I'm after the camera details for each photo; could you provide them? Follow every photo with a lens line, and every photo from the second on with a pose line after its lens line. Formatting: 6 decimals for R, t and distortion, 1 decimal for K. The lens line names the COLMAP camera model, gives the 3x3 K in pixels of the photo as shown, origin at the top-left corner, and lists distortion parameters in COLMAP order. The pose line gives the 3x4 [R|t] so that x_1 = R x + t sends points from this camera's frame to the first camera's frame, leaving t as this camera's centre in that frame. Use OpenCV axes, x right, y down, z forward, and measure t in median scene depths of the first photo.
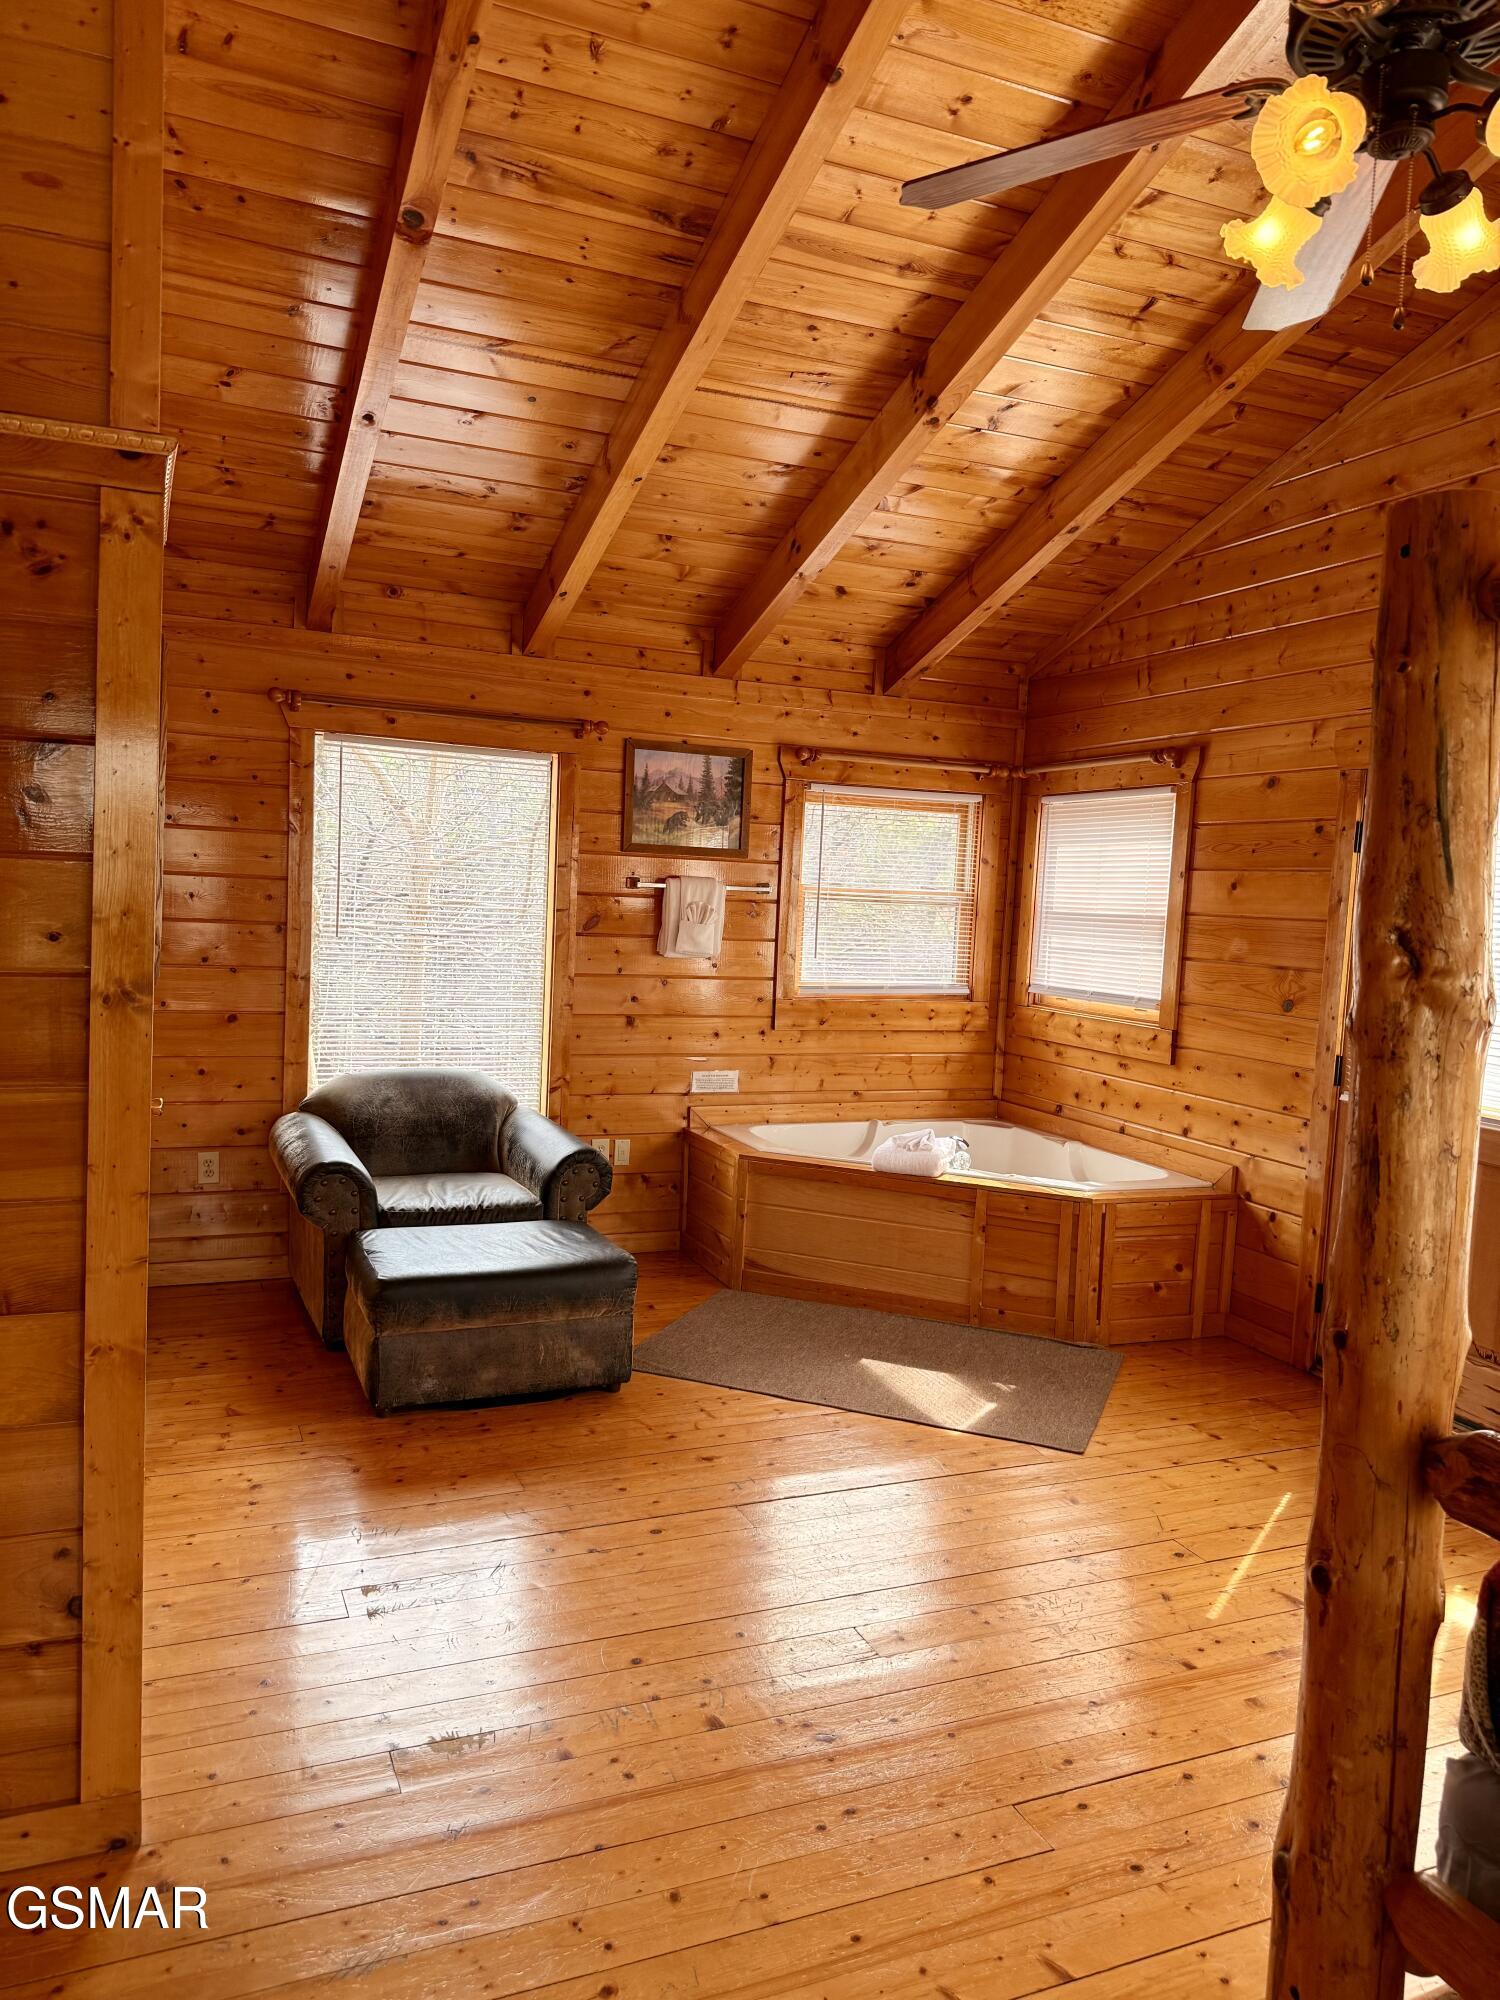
lens RADIAL K [[1415.1, 0, 743.7], [0, 1415.1, 1004.9], [0, 0, 1]] dist [0.070648, -0.095183]
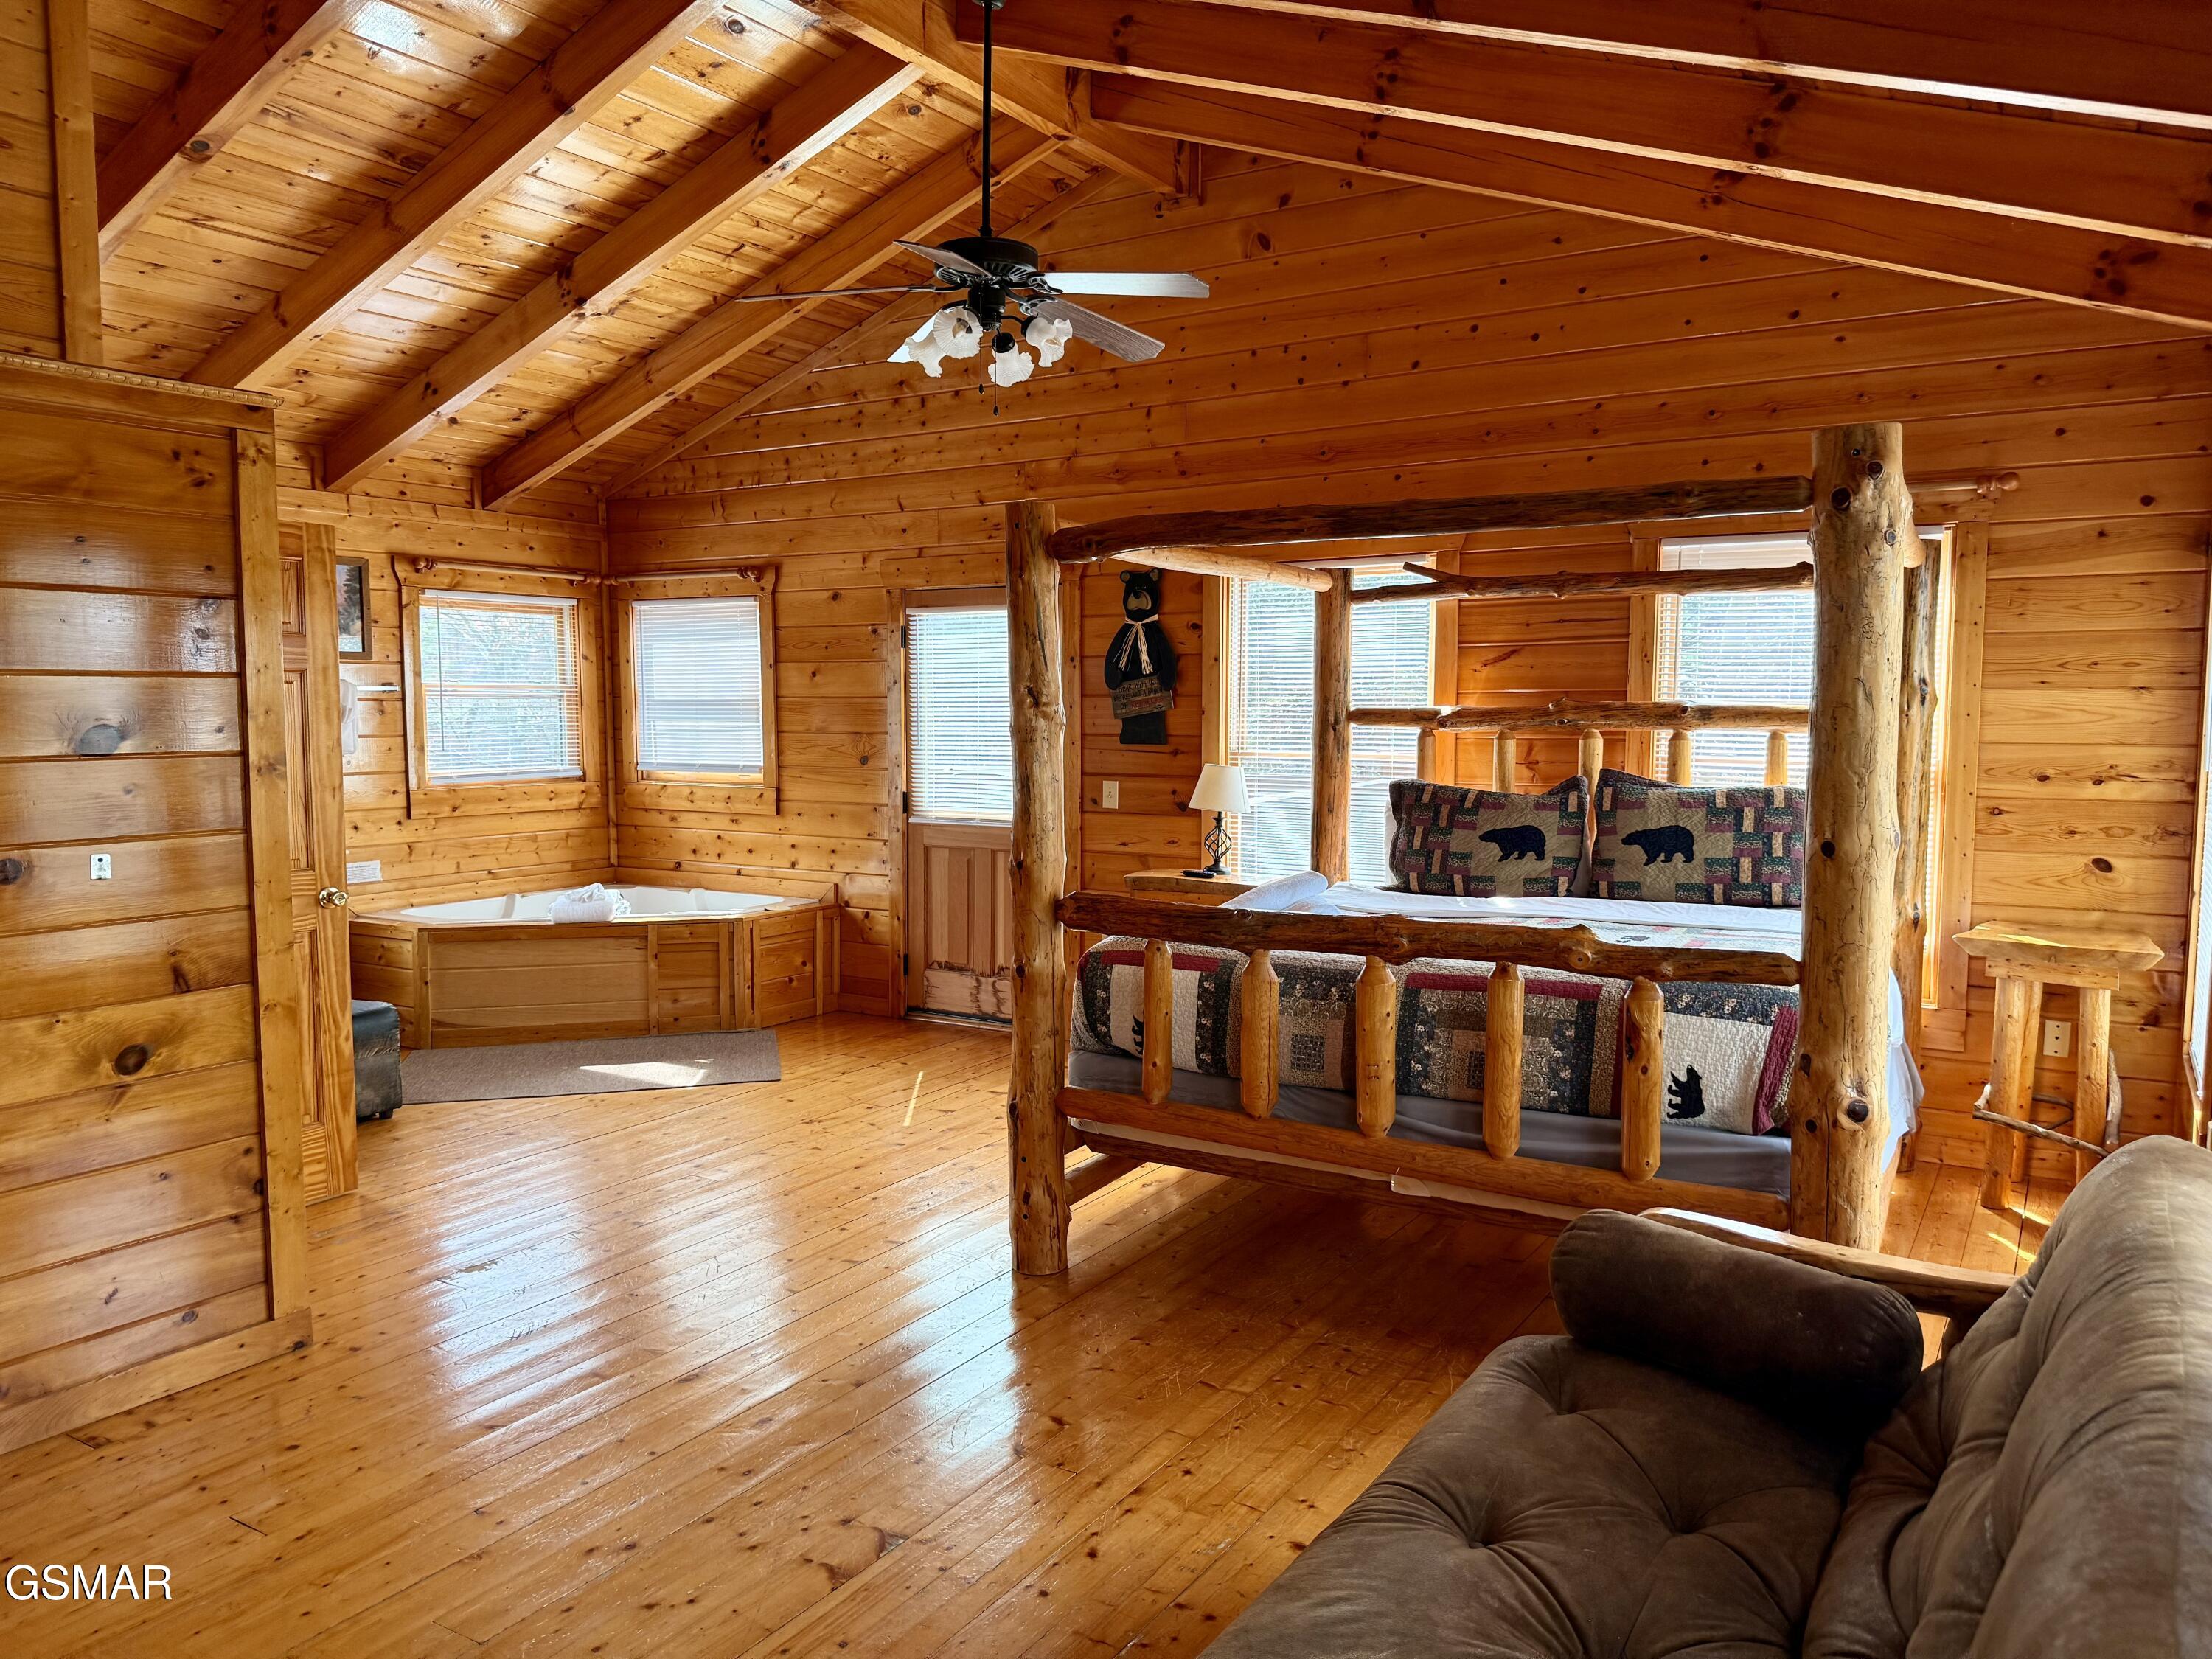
lens RADIAL K [[1565.1, 0, 1141.8], [0, 1565.1, 837.5], [0, 0, 1]] dist [0.070648, -0.095183]
pose [[0.808104, -0.093329, 0.581599, -0.253947], [0.082790, 0.995563, 0.044725, 0.026114], [-0.583192, 0.012008, 0.812245, -0.333883]]
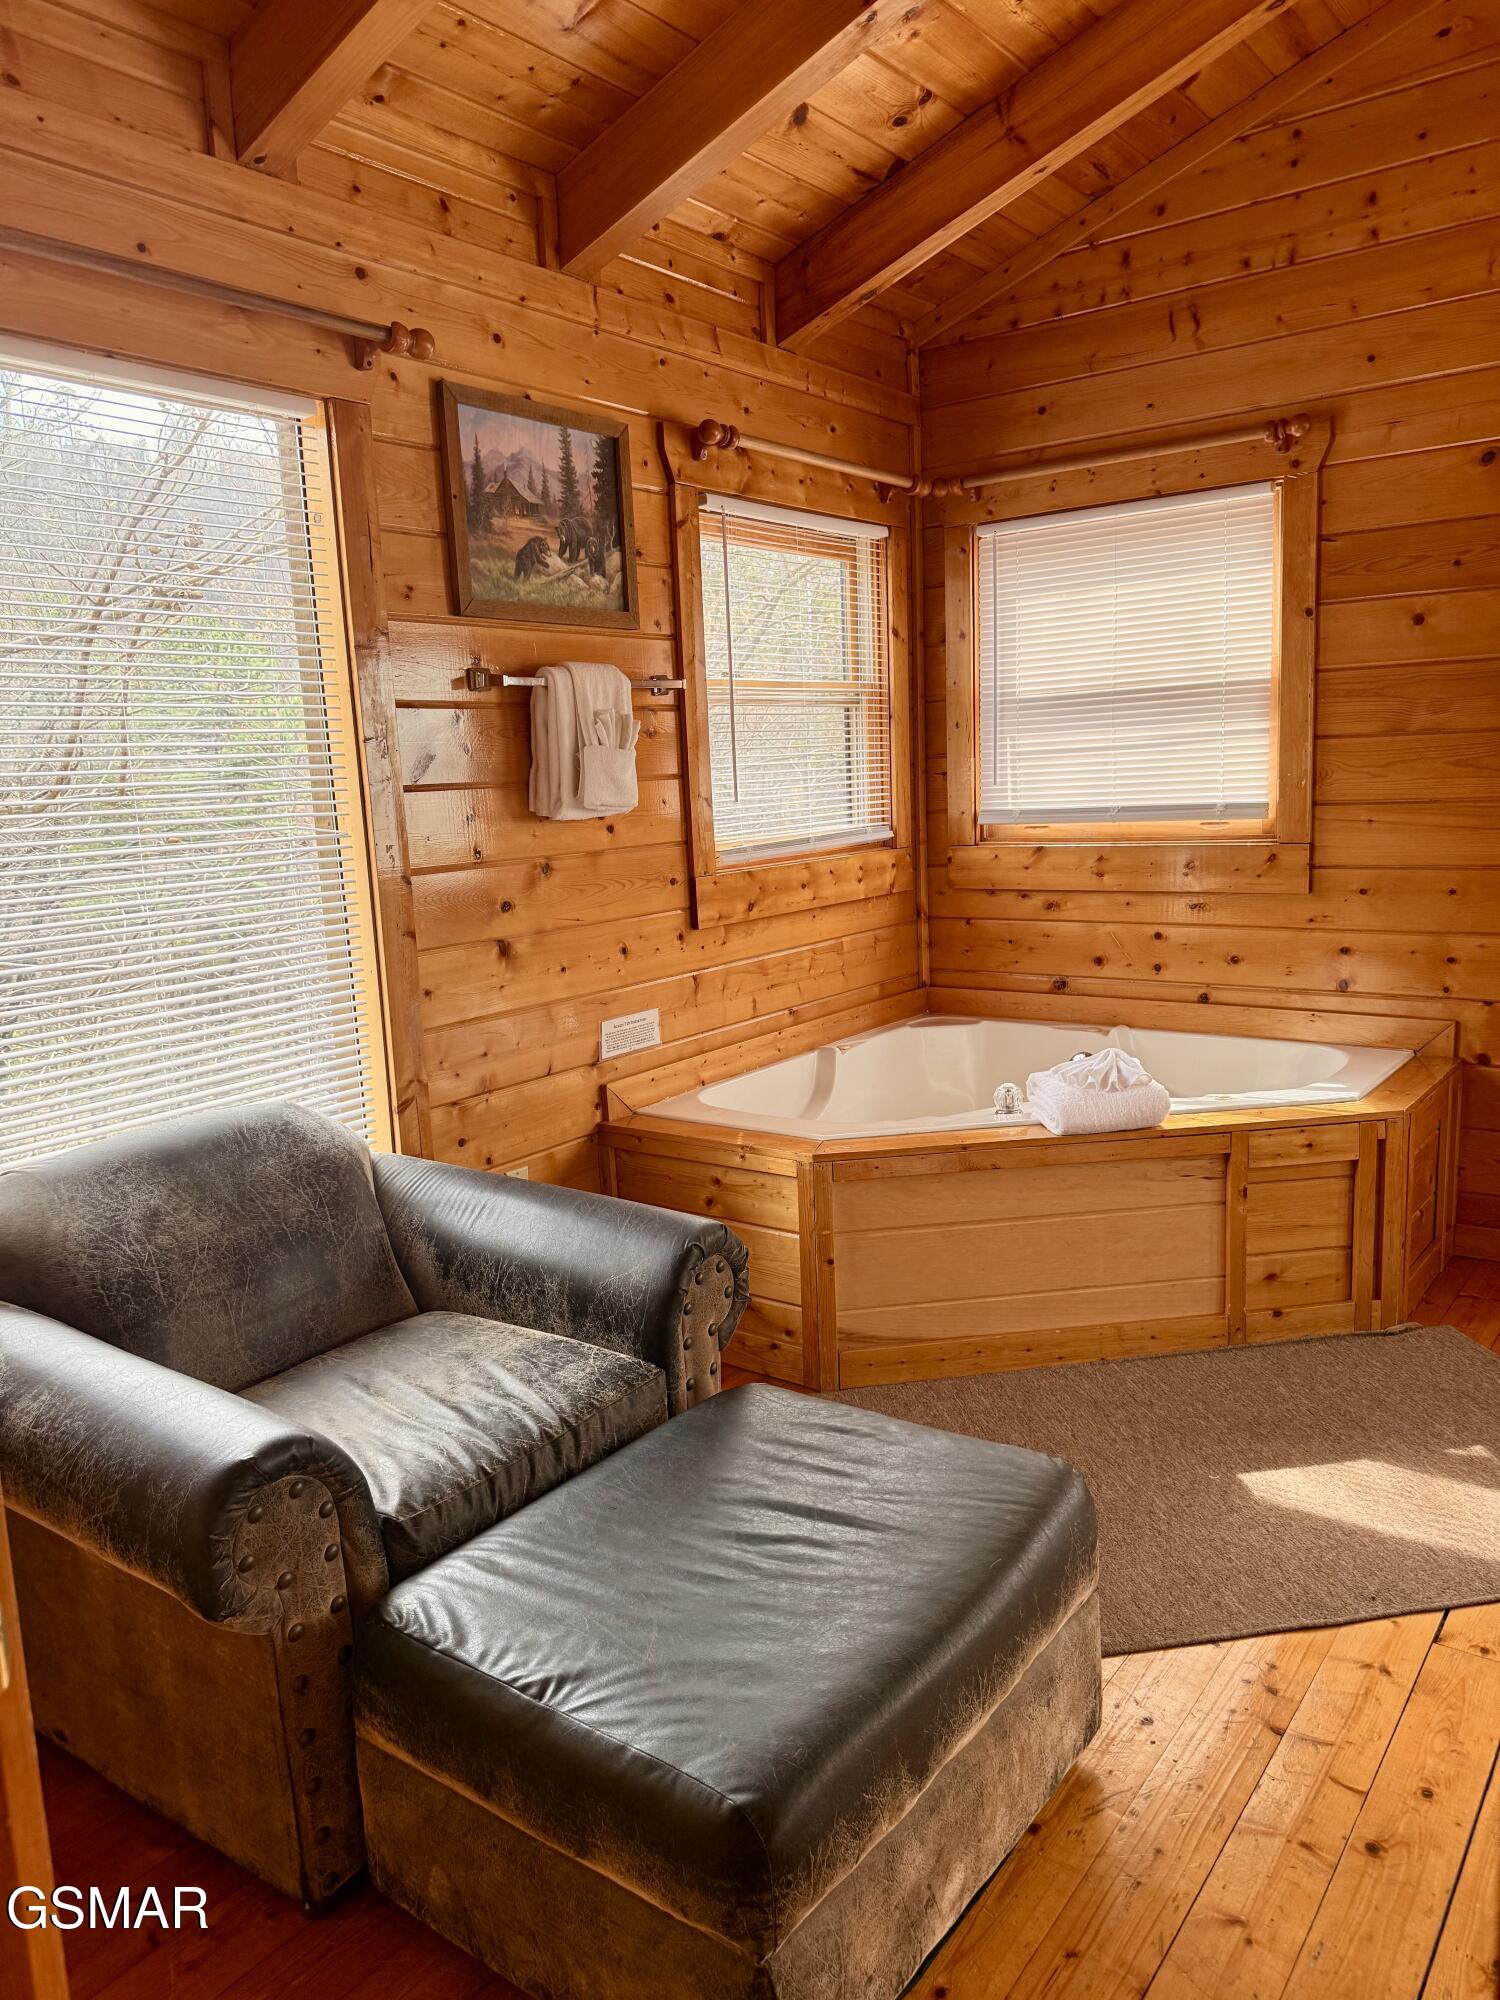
lens RADIAL K [[1415.1, 0, 748.8], [0, 1415.1, 996.8], [0, 0, 1]] dist [0.070648, -0.095183]
pose [[0.854410, -0.162181, 0.493640, -0.280912], [0.121563, 0.986066, 0.113559, -0.020431], [-0.505179, -0.037018, 0.862220, 0.529745]]
